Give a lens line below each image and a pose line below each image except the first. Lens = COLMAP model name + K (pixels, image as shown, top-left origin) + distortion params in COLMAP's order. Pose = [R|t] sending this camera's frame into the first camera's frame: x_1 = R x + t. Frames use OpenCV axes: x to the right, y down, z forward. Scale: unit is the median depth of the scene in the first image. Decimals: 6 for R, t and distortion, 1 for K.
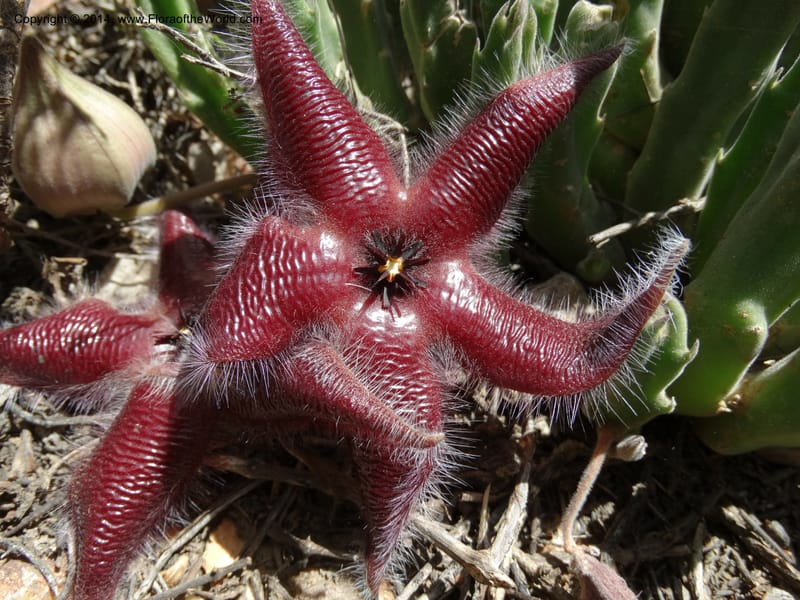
lens RADIAL K [[572.1, 0, 400.0], [0, 572.1, 300.0], [0, 0, 1]] dist [-0.004496, -0.005402]
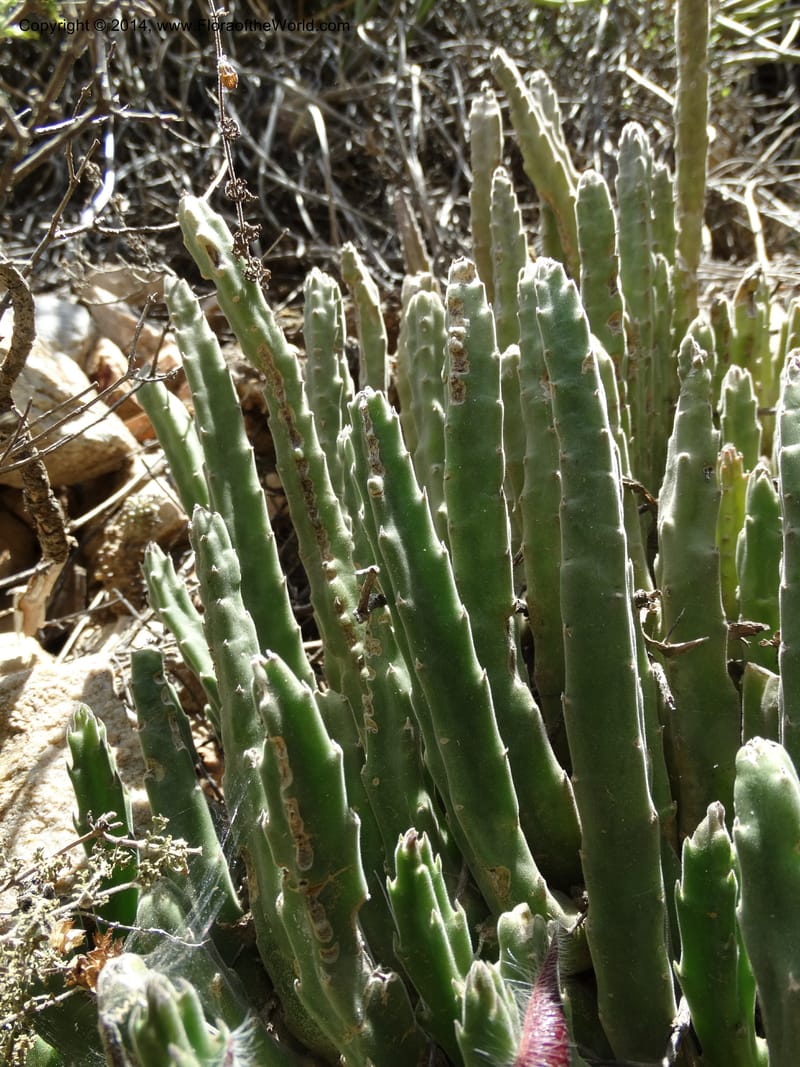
lens RADIAL K [[763.0, 0, 400.0], [0, 763.0, 533.5], [0, 0, 1]] dist [-0.004496, -0.005402]
pose [[0.801155, -0.266497, 0.535845, -0.387738], [0.543149, 0.699736, -0.464067, -0.488555], [-0.251277, 0.662833, 0.705345, -0.371057]]
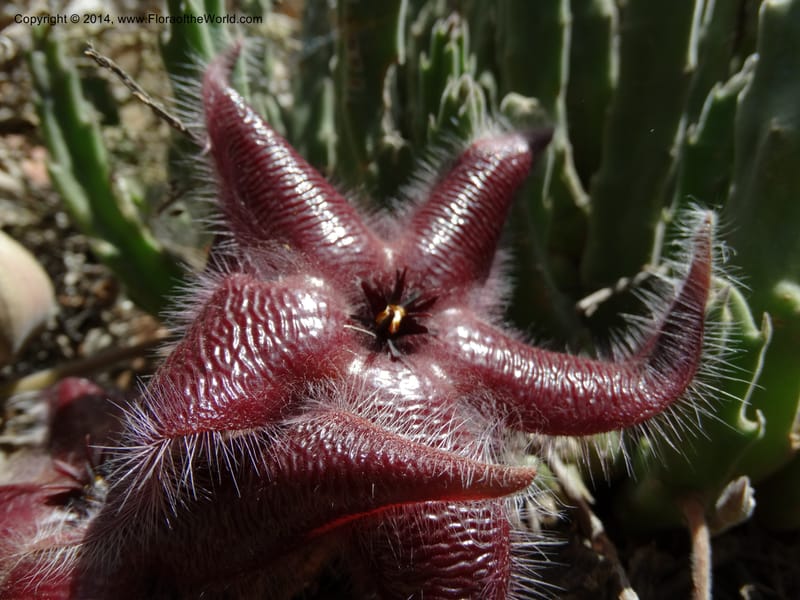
lens RADIAL K [[568.2, 0, 403.6], [0, 568.2, 295.7], [0, 0, 1]] dist [0.035166, -0.065615]
pose [[0.967297, -0.093002, 0.235982, -0.185864], [0.196229, 0.863890, -0.463883, 0.294236], [-0.160720, 0.495019, 0.853888, 0.291205]]
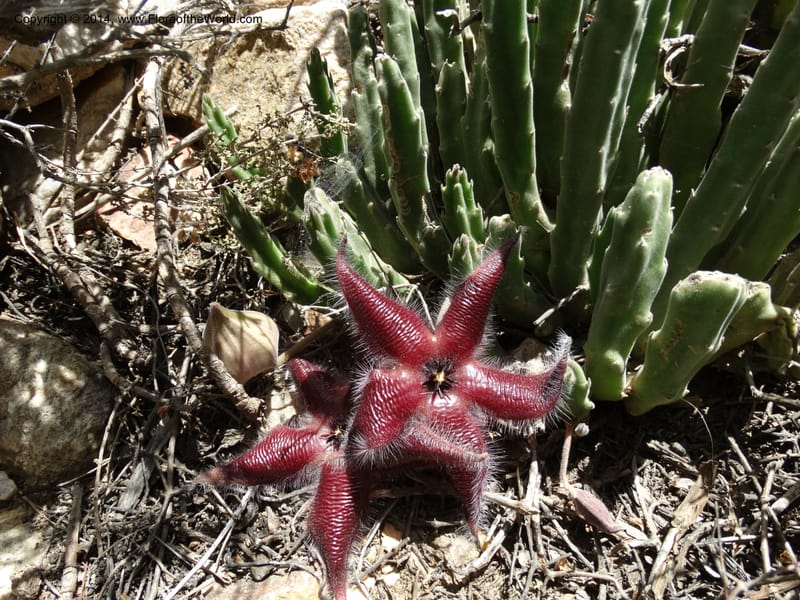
lens RADIAL K [[572.1, 0, 400.0], [0, 572.1, 300.0], [0, 0, 1]] dist [-0.004496, -0.005402]
pose [[0.959904, -0.279625, -0.019878, -0.031175], [0.279730, 0.960075, 0.002705, -0.359725], [0.018328, -0.008157, 0.999799, -1.002694]]
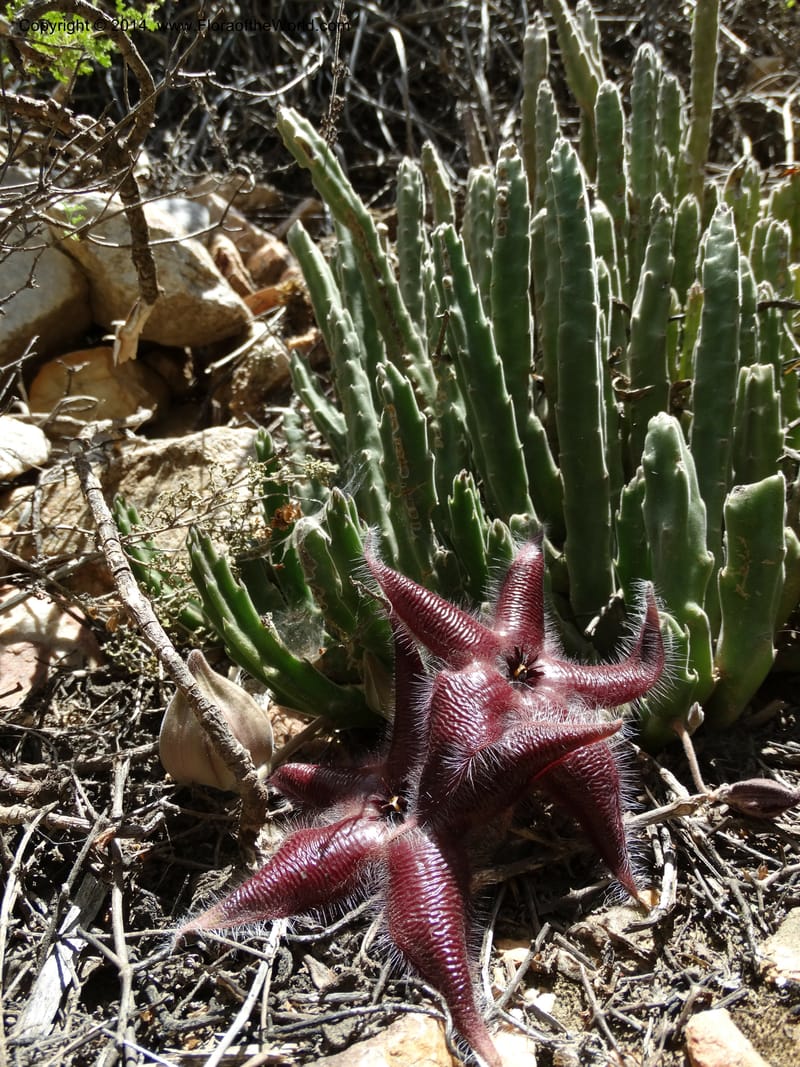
lens RADIAL K [[762.1, 0, 395.5], [0, 762.1, 535.3], [0, 0, 1]] dist [-0.000172, -0.002303]
pose [[0.847526, -0.282799, 0.449137, -1.141147], [0.486570, 0.752017, -0.444656, 0.429519], [-0.212010, 0.595394, 0.774956, -0.780852]]
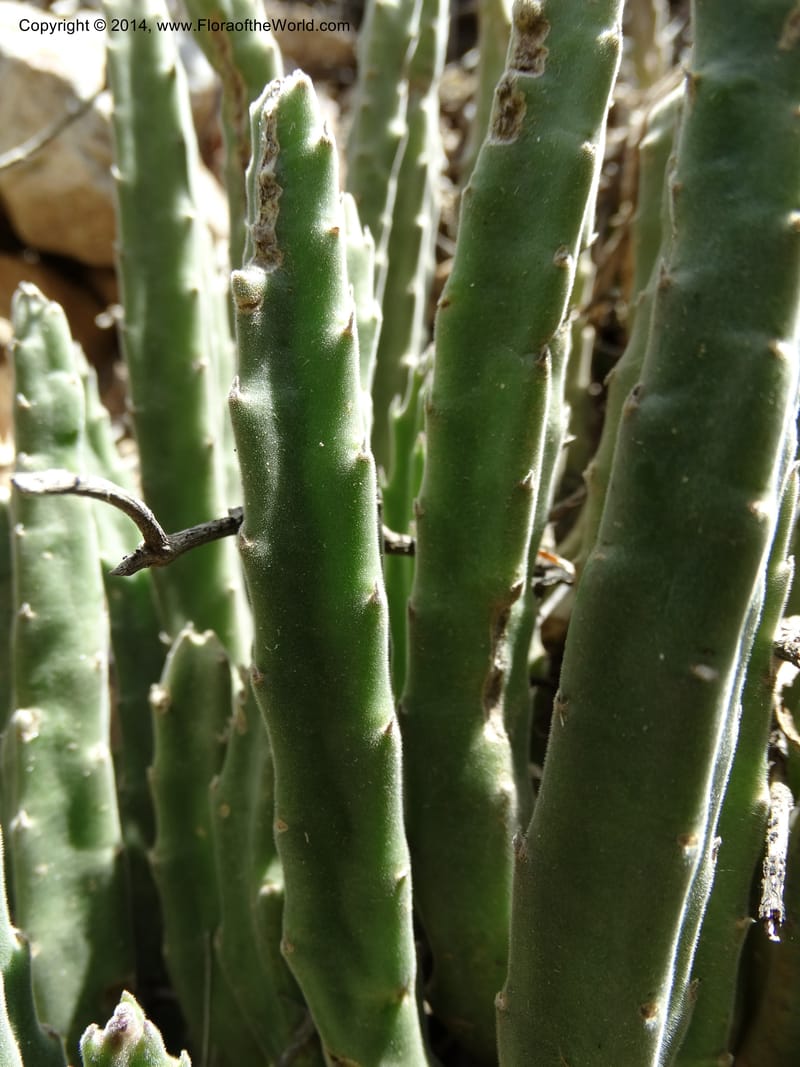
lens RADIAL K [[757.8, 0, 400.0], [0, 757.8, 533.5], [0, 0, 1]] dist [0.035166, -0.065615]
pose [[0.945448, -0.169547, 0.278177, 0.383452], [0.274055, 0.875601, -0.397764, -0.797505], [-0.176133, 0.452301, 0.874300, 0.161669]]
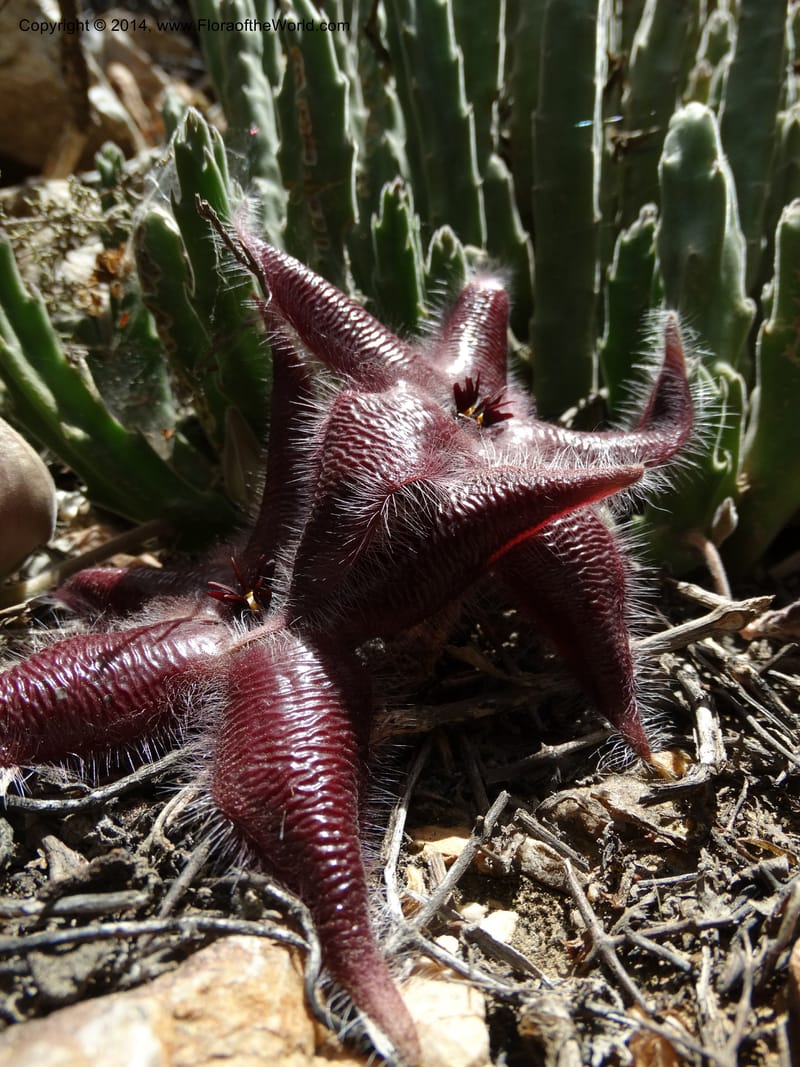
lens RADIAL K [[767.6, 0, 400.0], [0, 767.6, 533.5], [0, 0, 1]] dist [0.001932, -0.006223]
pose [[0.804924, -0.228509, 0.547614, -0.878076], [0.484531, 0.785849, -0.384280, 0.547194], [-0.342531, 0.574652, 0.743268, 0.179129]]
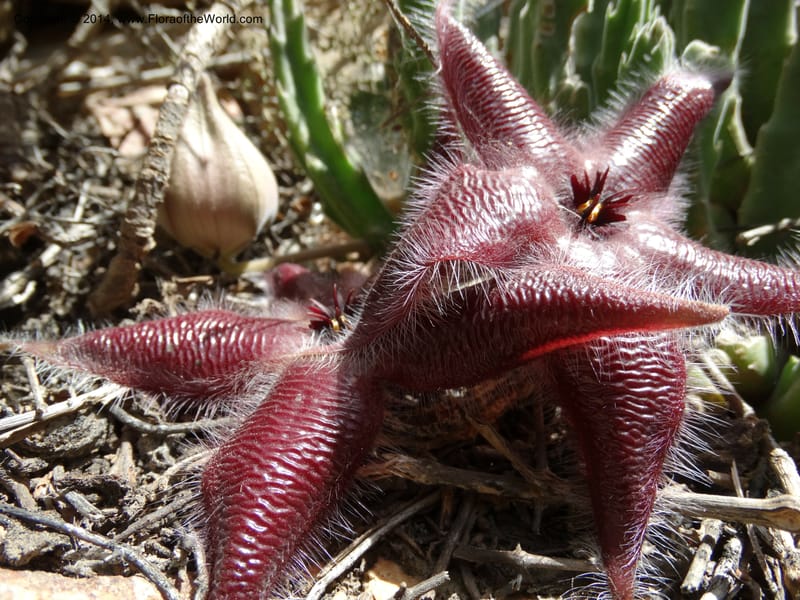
lens RADIAL K [[571.4, 0, 394.3], [0, 571.4, 302.2], [0, 0, 1]] dist [-0.000172, -0.002303]
pose [[0.997631, 0.002095, 0.068764, -0.413150], [0.029341, 0.891117, -0.452825, 0.514504], [-0.062225, 0.453769, 0.888944, 0.222939]]
